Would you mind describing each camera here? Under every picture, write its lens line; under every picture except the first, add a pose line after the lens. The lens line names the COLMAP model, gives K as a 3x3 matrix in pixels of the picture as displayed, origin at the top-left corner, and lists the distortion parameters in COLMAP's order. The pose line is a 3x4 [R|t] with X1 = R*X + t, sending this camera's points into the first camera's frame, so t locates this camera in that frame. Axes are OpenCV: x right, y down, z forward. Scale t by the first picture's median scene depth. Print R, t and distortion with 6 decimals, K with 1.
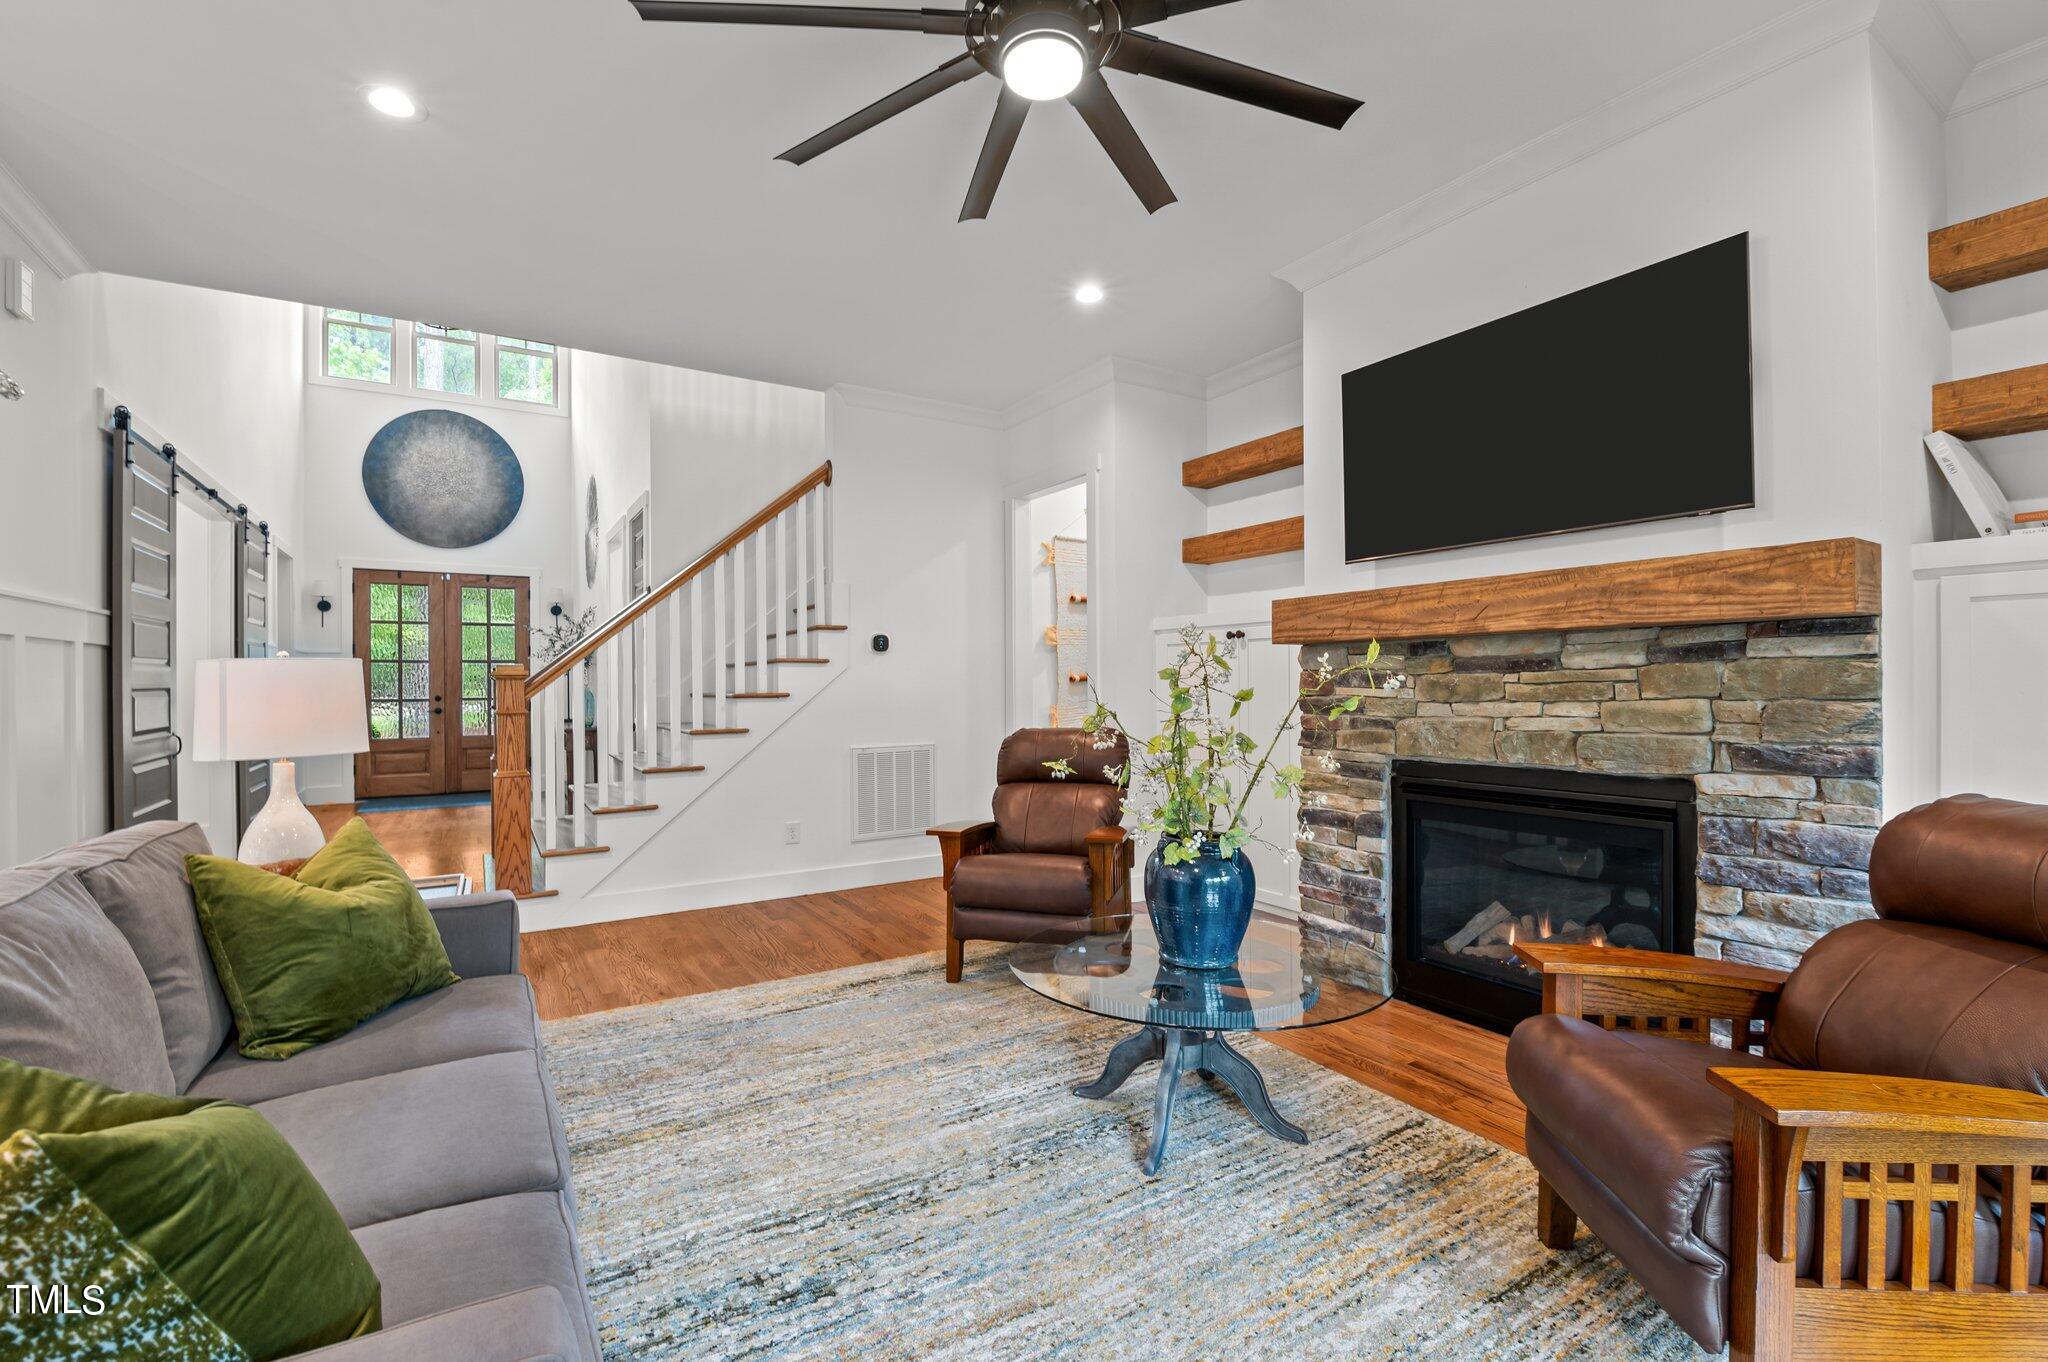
lens RADIAL K [[884.8, 0, 1013.0], [0, 884.8, 677.8], [0, 0, 1]] dist [-0.000049, -0.013372]
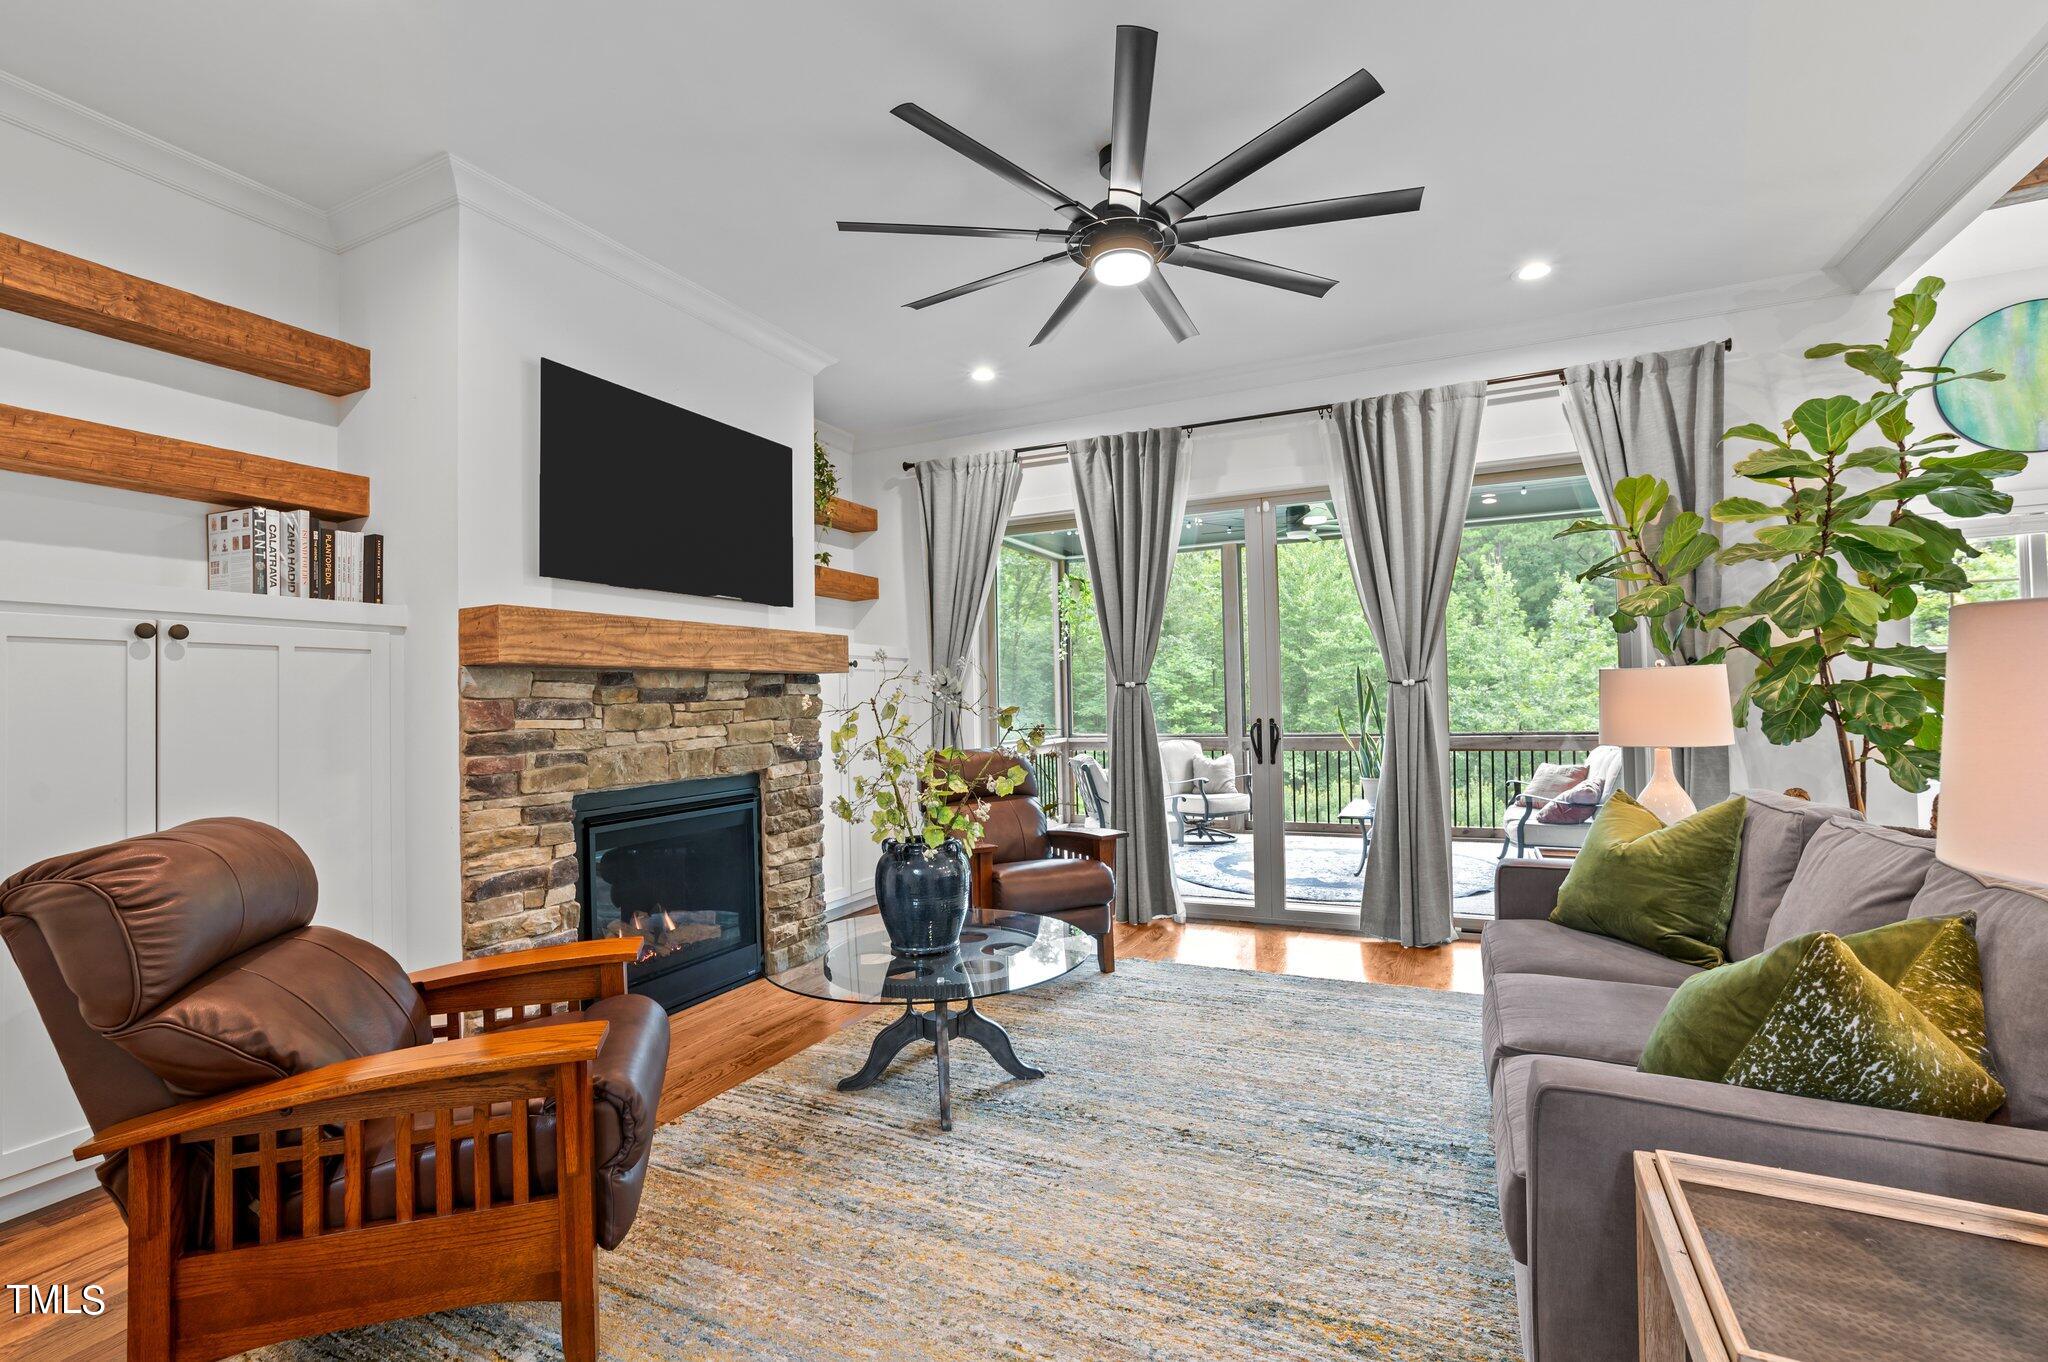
lens RADIAL K [[903.5, 0, 1010.8], [0, 903.5, 681.4], [0, 0, 1]] dist [-0.053578, 0.023640]
pose [[-0.535584, 0.034384, 0.843781, -0.675923], [0.017633, 0.999408, -0.029533, 0.008687], [-0.844298, -0.000938, -0.535874, 1.228946]]
